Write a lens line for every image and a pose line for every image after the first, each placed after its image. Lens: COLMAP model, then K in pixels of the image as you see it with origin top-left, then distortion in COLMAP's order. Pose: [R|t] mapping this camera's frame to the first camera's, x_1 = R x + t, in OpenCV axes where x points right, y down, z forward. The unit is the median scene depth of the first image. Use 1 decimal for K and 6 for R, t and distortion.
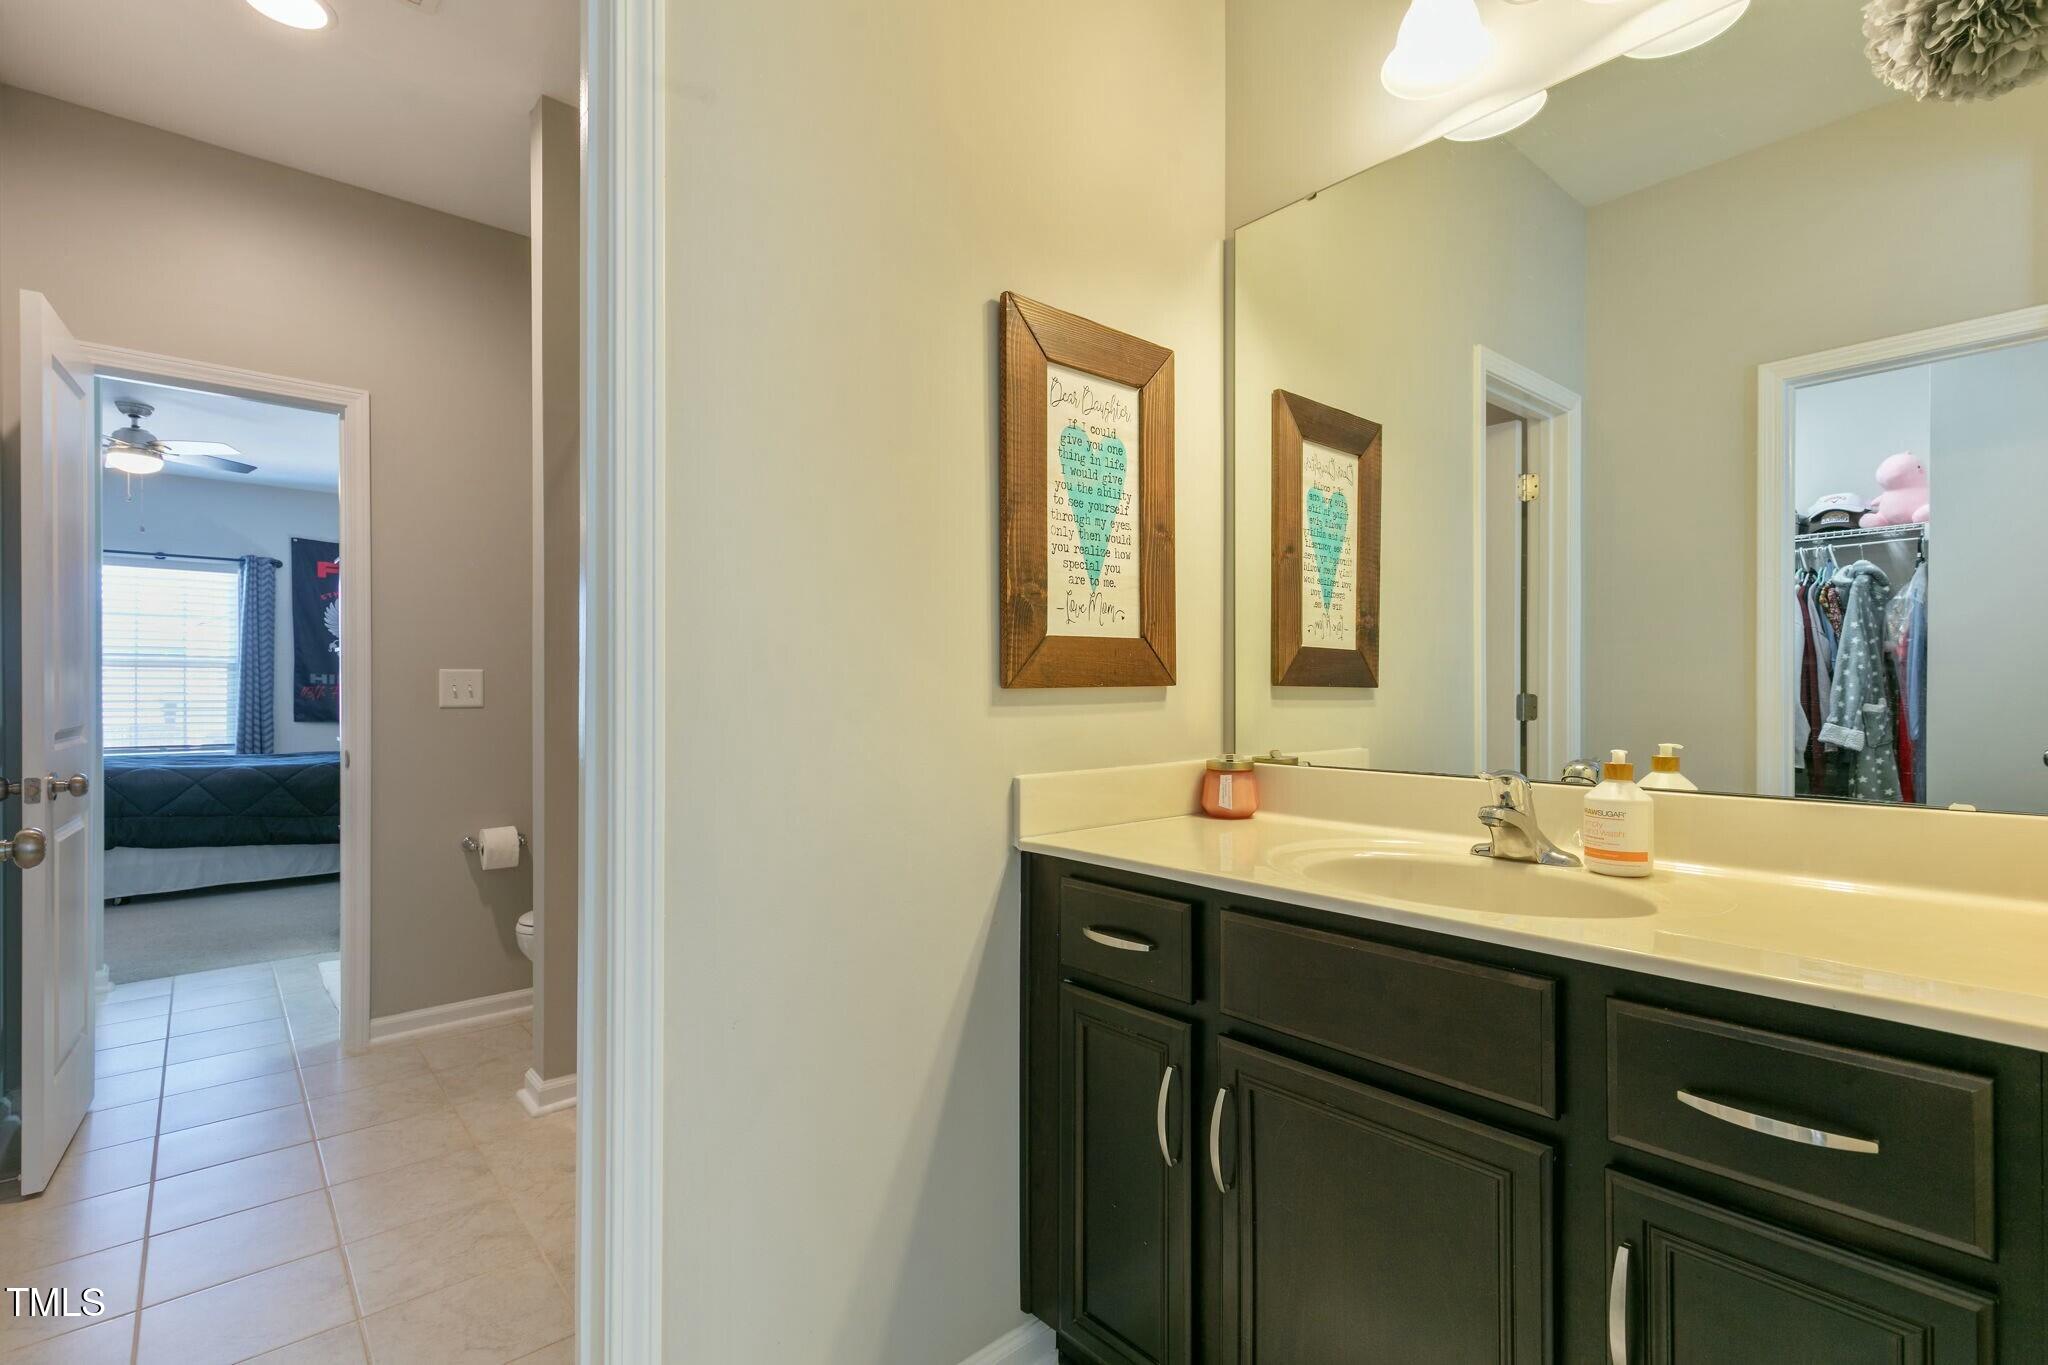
lens RADIAL K [[944.8, 0, 1020.4], [0, 944.8, 688.7], [0, 0, 1]] dist [0.000937, -0.000213]
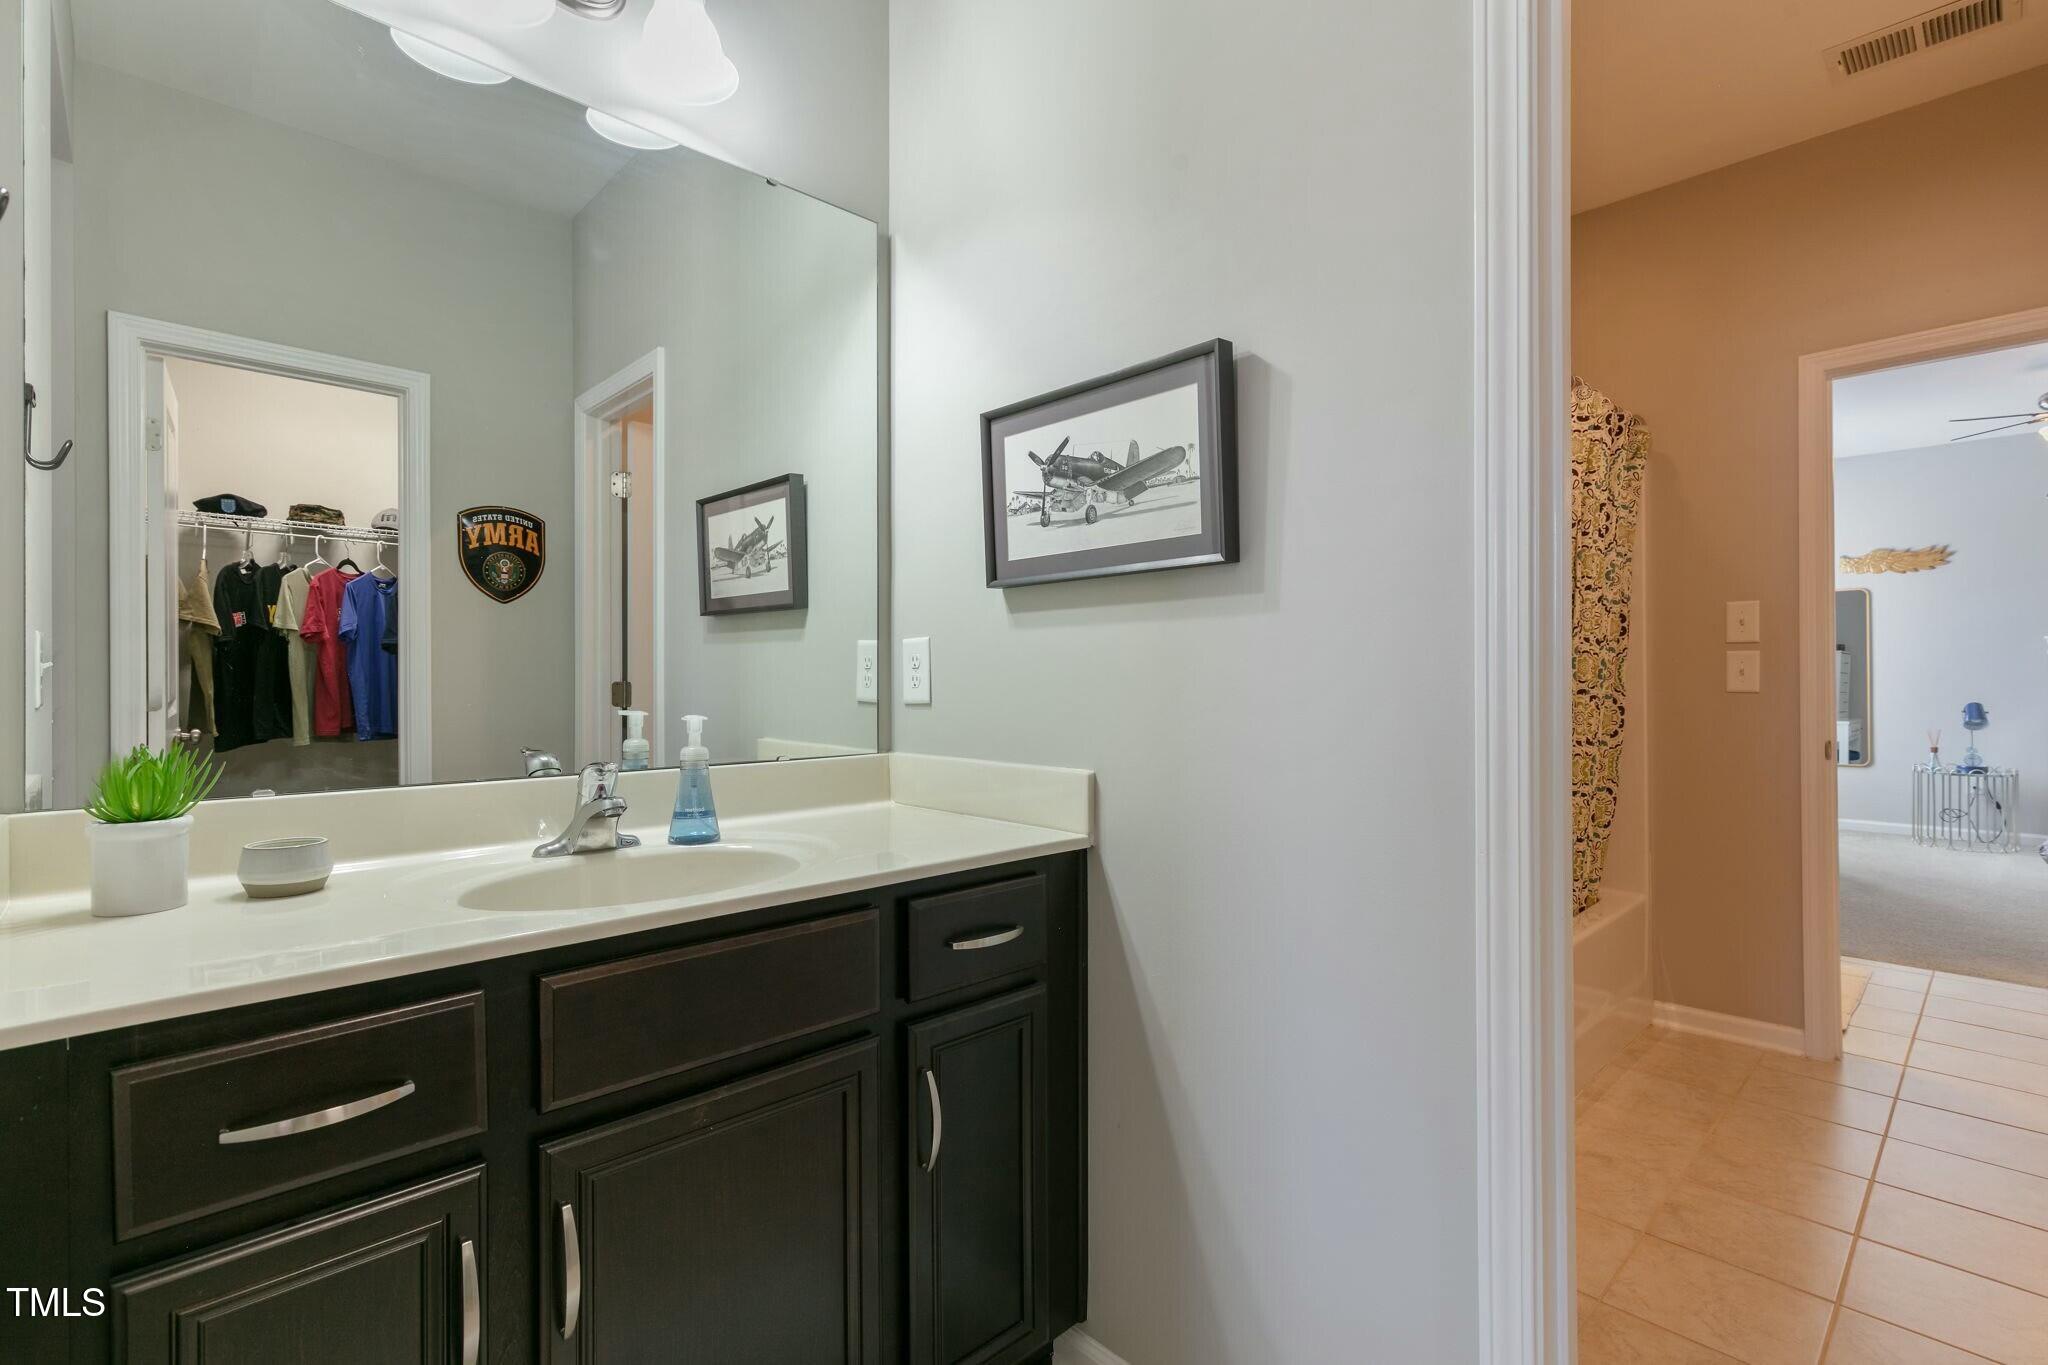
lens RADIAL K [[944.8, 0, 1032.4], [0, 944.8, 680.1], [0, 0, 1]] dist [0.000937, -0.000213]
pose [[-0.049941, -0.001978, 0.998750, -0.437407], [0.008599, 0.999960, 0.002410, -0.000748], [-0.998715, 0.008709, -0.049922, 0.501641]]
